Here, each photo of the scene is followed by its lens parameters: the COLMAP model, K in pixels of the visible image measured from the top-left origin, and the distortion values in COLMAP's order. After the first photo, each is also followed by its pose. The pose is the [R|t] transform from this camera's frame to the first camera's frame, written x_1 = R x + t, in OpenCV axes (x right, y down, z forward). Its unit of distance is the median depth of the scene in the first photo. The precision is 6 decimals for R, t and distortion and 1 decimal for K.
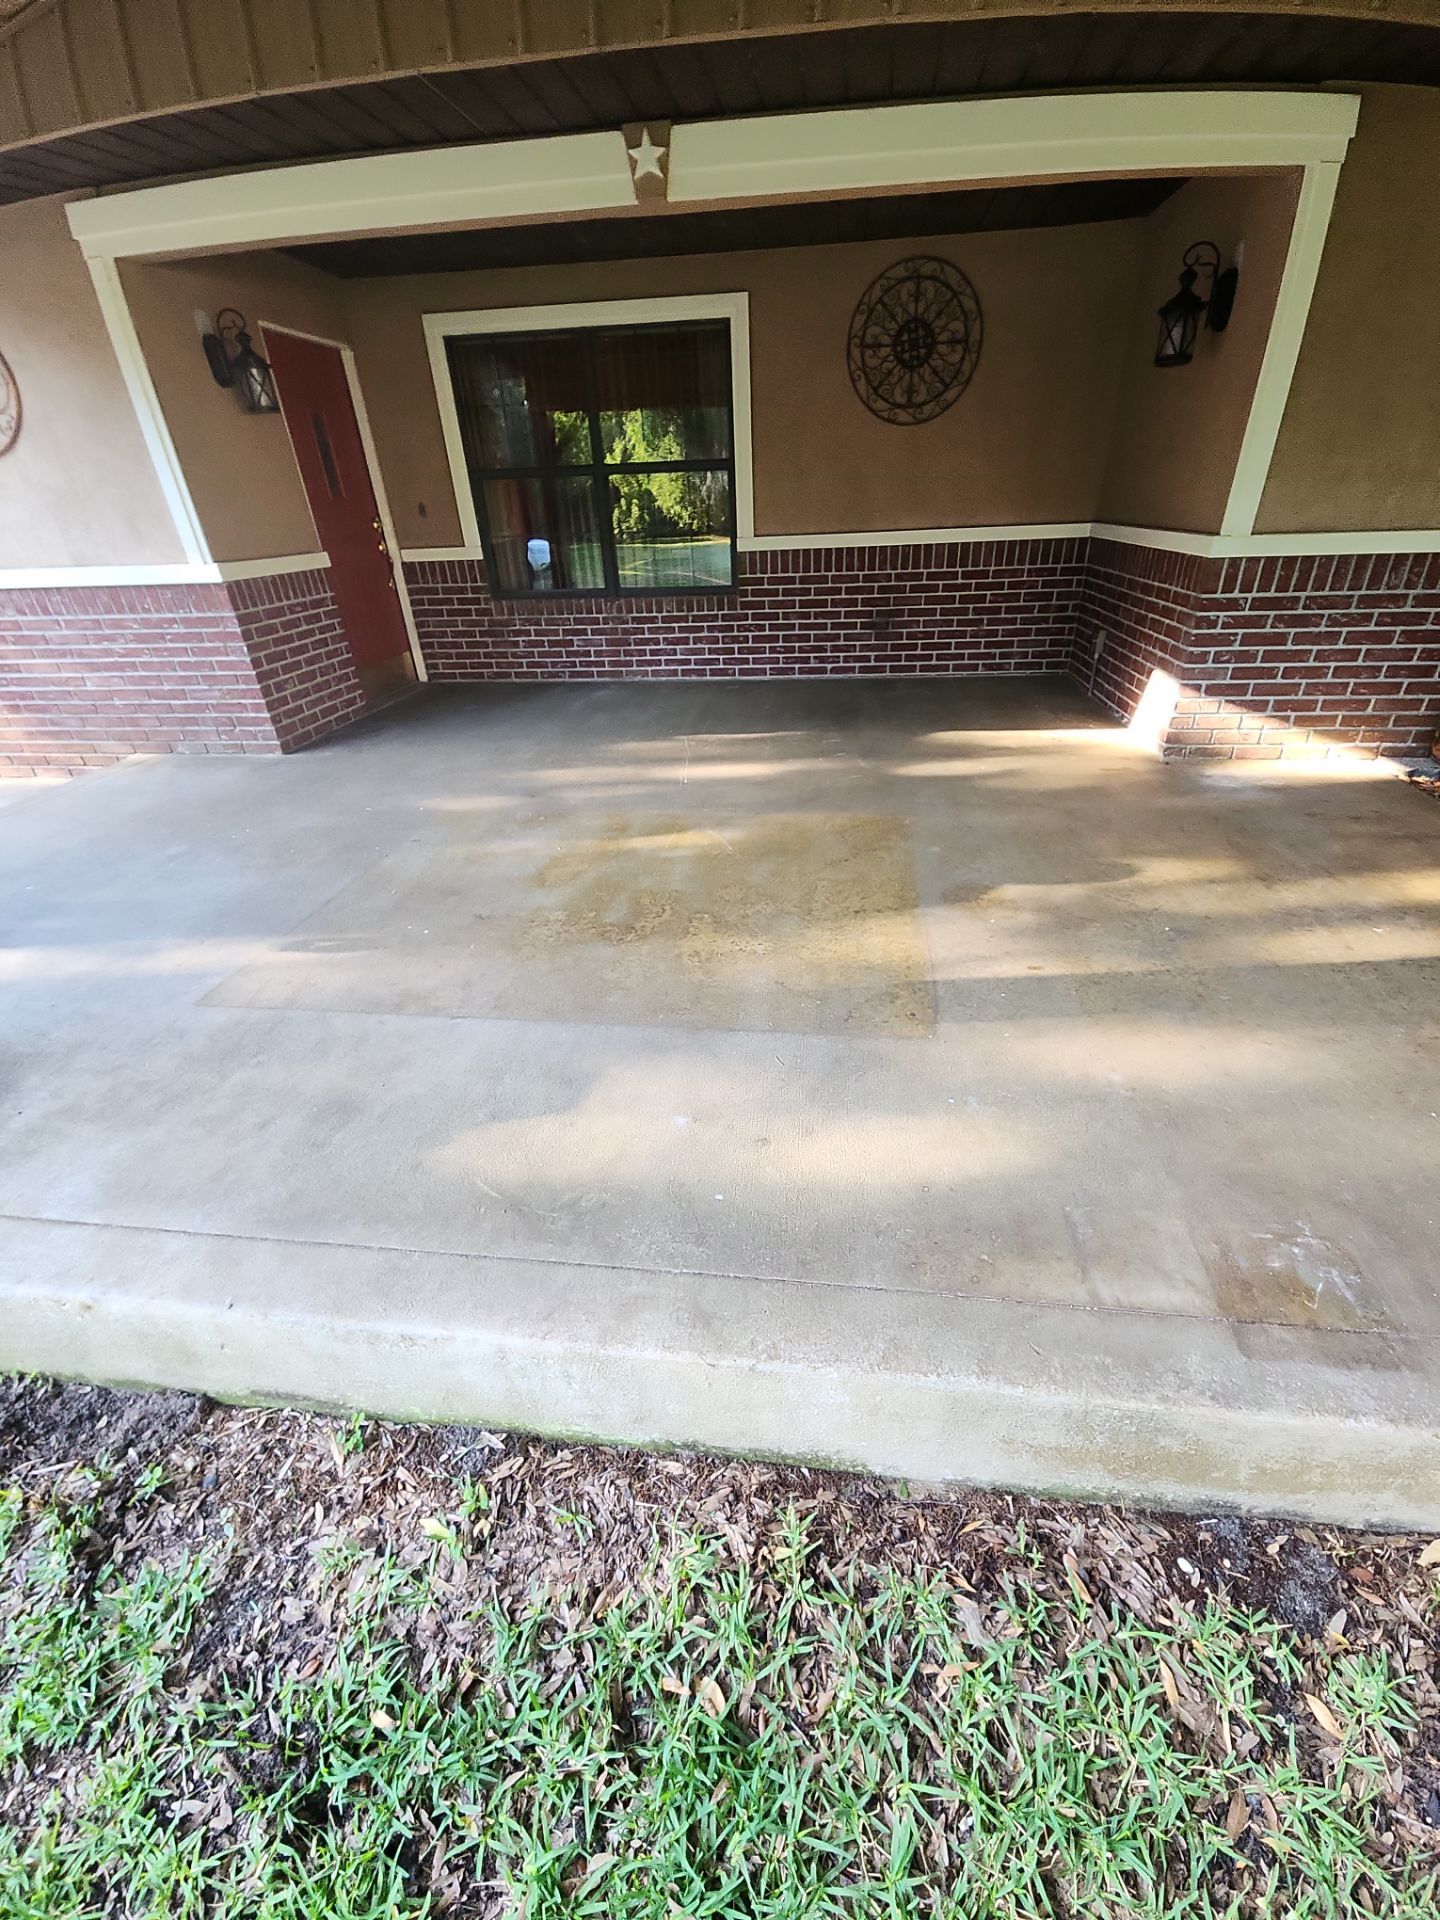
lens RADIAL K [[780.0, 0, 746.2], [0, 780.0, 973.4], [0, 0, 1]] dist [0.001920, -0.008377]
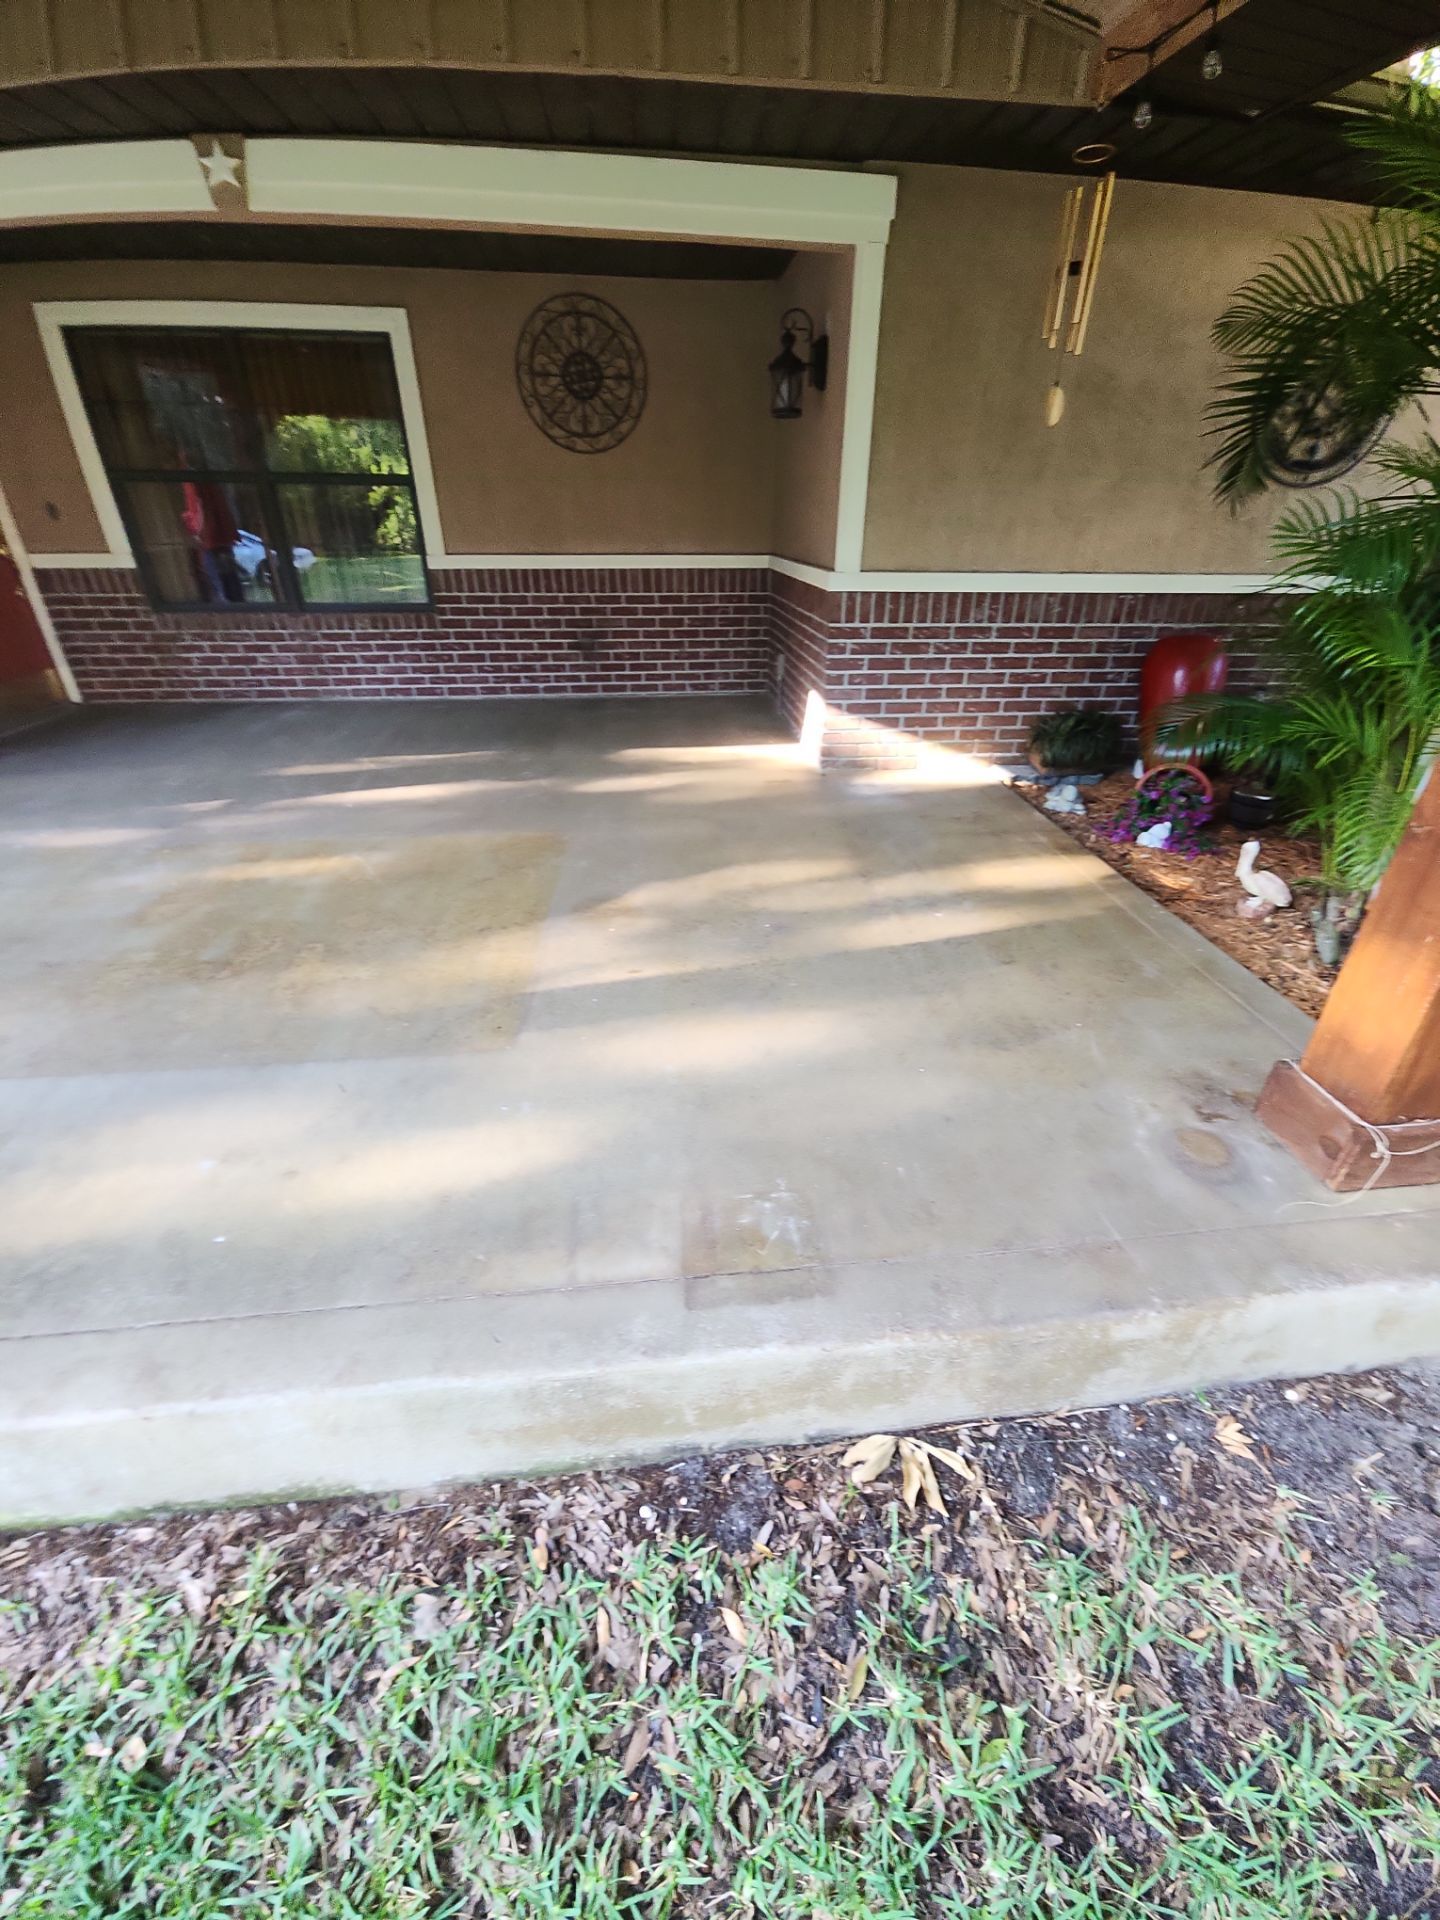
lens RADIAL K [[780.0, 0, 752.3], [0, 780.0, 969.0], [0, 0, 1]] dist [0.001920, -0.008377]
pose [[0.968367, -0.081447, 0.235865, 0.175877], [0.087356, 0.996069, -0.014694, 0.012038], [-0.233741, 0.034833, 0.971675, -0.040742]]
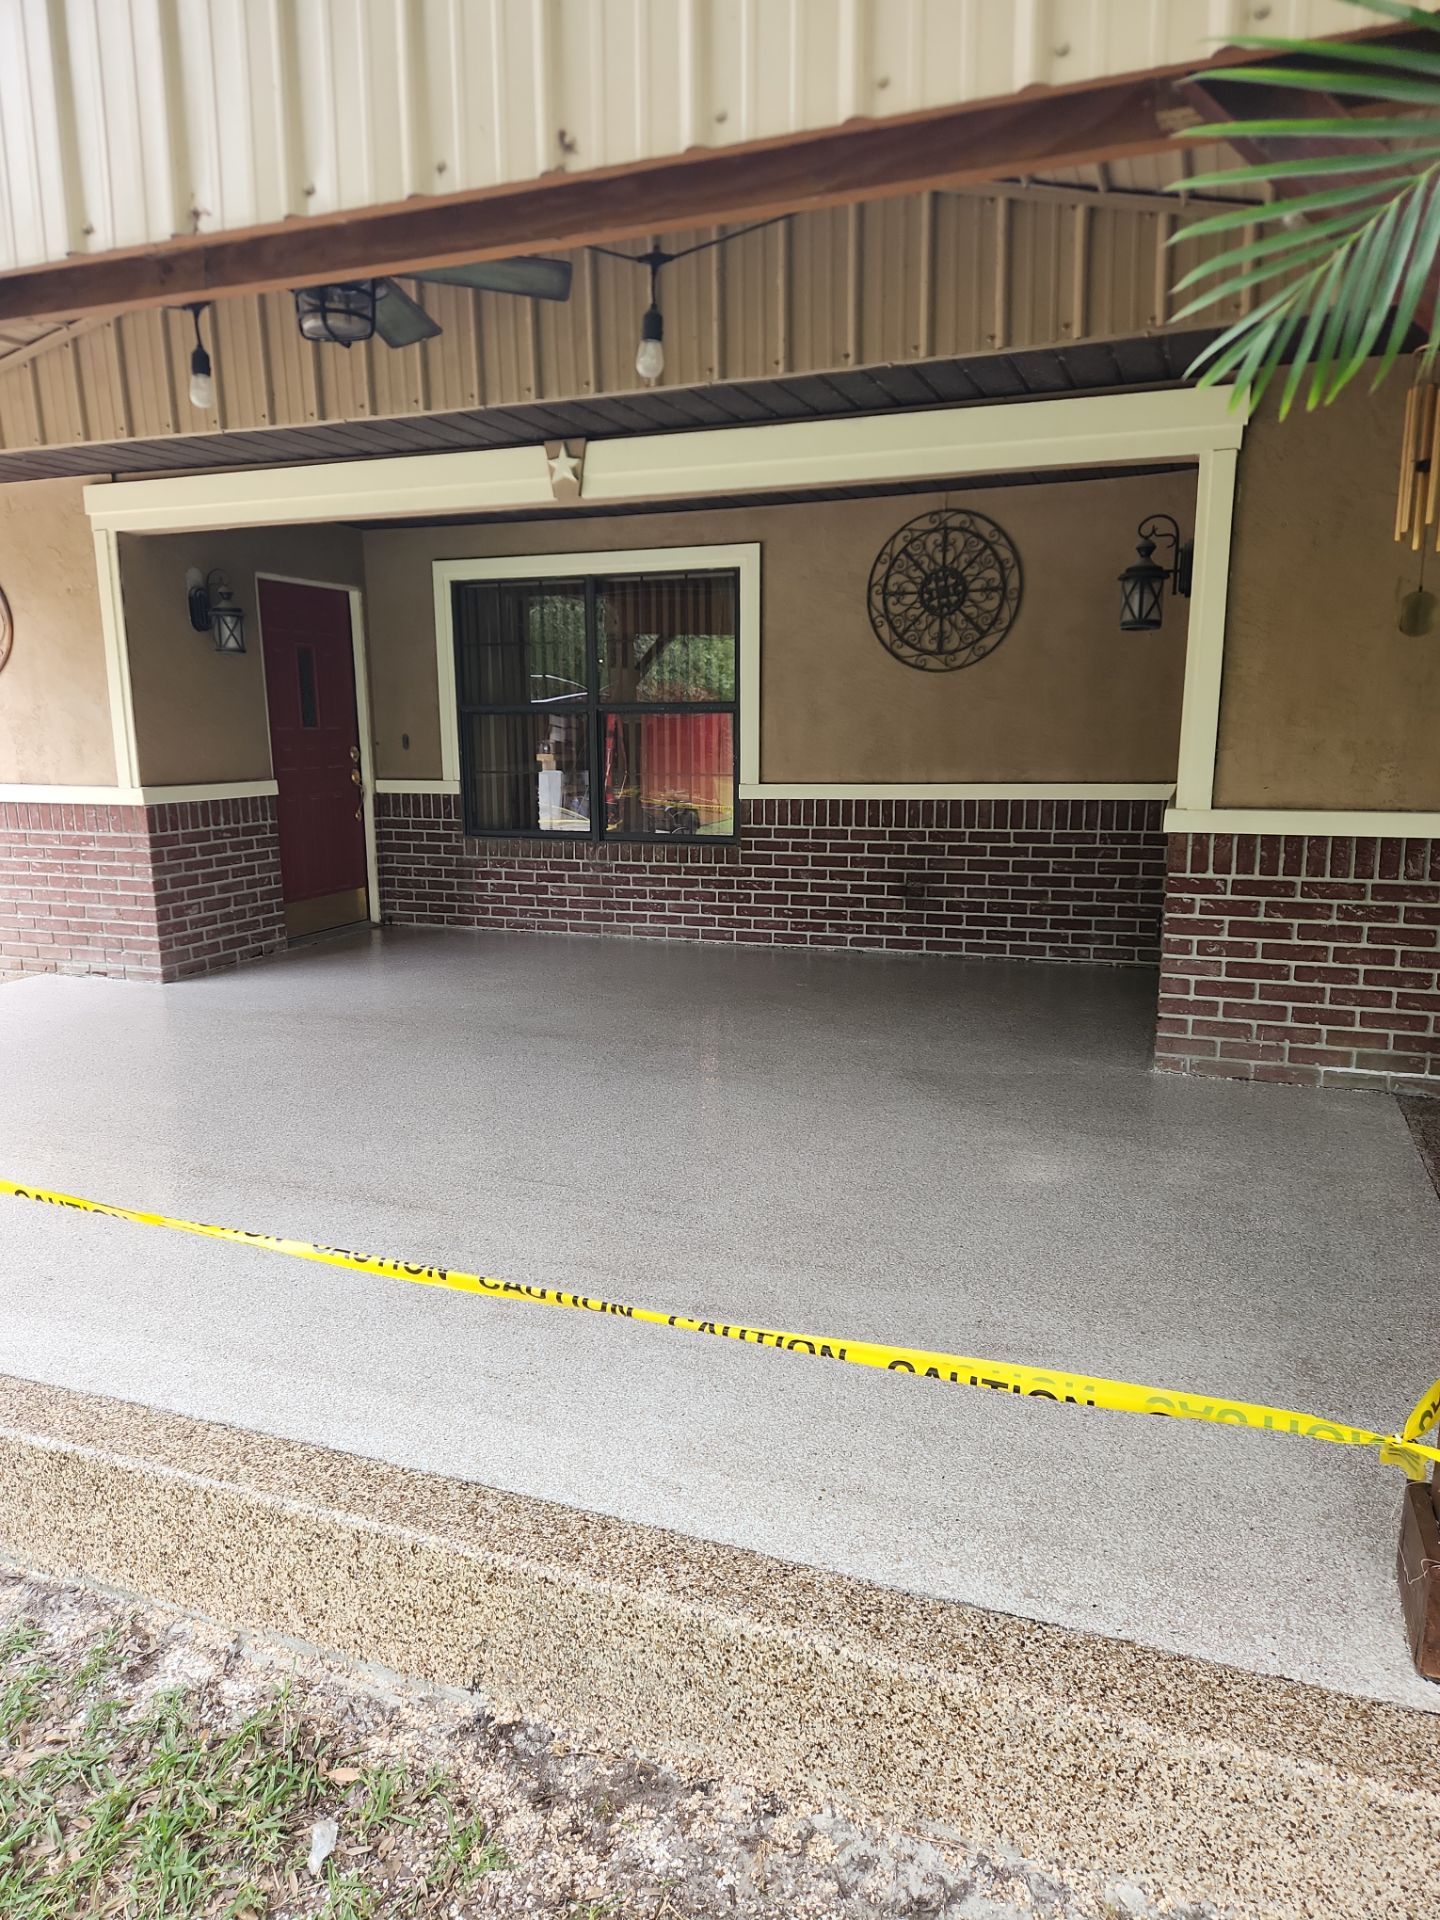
lens RADIAL K [[1273.9, 0, 682.9], [0, 1273.9, 962.3], [0, 0, 1]] dist [0.032663, -0.002109]
pose [[0.966733, 0.072626, -0.245261, 0.436240], [-0.153554, 0.931626, -0.329385, 0.112906], [0.204570, 0.356088, 0.911785, -0.278957]]
